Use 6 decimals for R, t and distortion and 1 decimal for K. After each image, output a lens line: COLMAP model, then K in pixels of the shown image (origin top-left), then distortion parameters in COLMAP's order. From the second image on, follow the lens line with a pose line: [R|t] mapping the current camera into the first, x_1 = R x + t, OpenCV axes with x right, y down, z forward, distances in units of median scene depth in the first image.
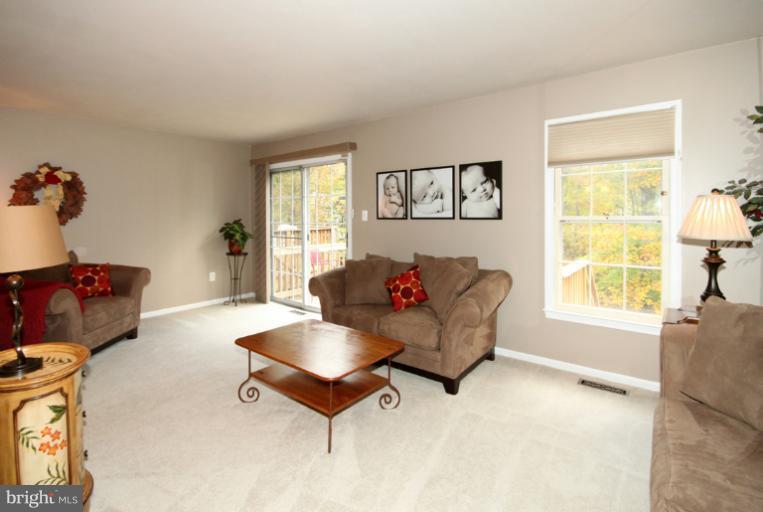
lens RADIAL K [[369.1, 0, 382.2], [0, 369.1, 218.9], [0, 0, 1]] dist [-0.004530, -0.004009]
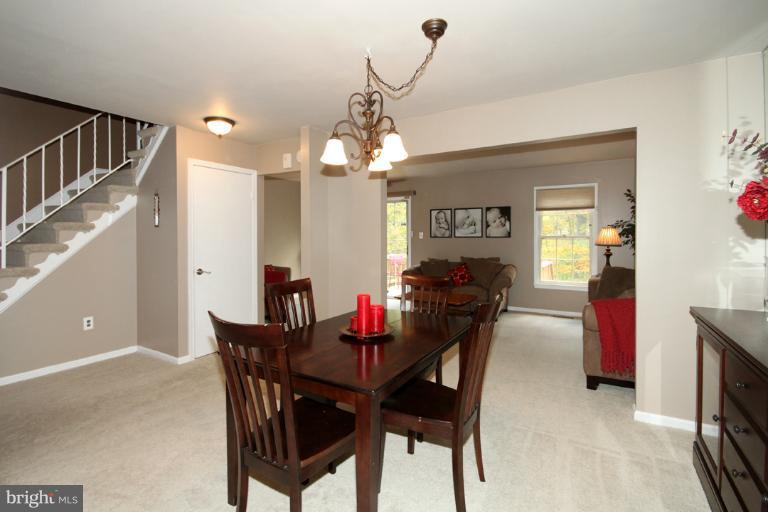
lens RADIAL K [[371.5, 0, 377.8], [0, 371.5, 236.1], [0, 0, 1]] dist [-0.004530, -0.004009]
pose [[0.991762, 0.008830, 0.127793, -0.539494], [-0.006653, 0.999826, -0.017449, 0.028756], [-0.127925, 0.016456, 0.991647, -0.719853]]
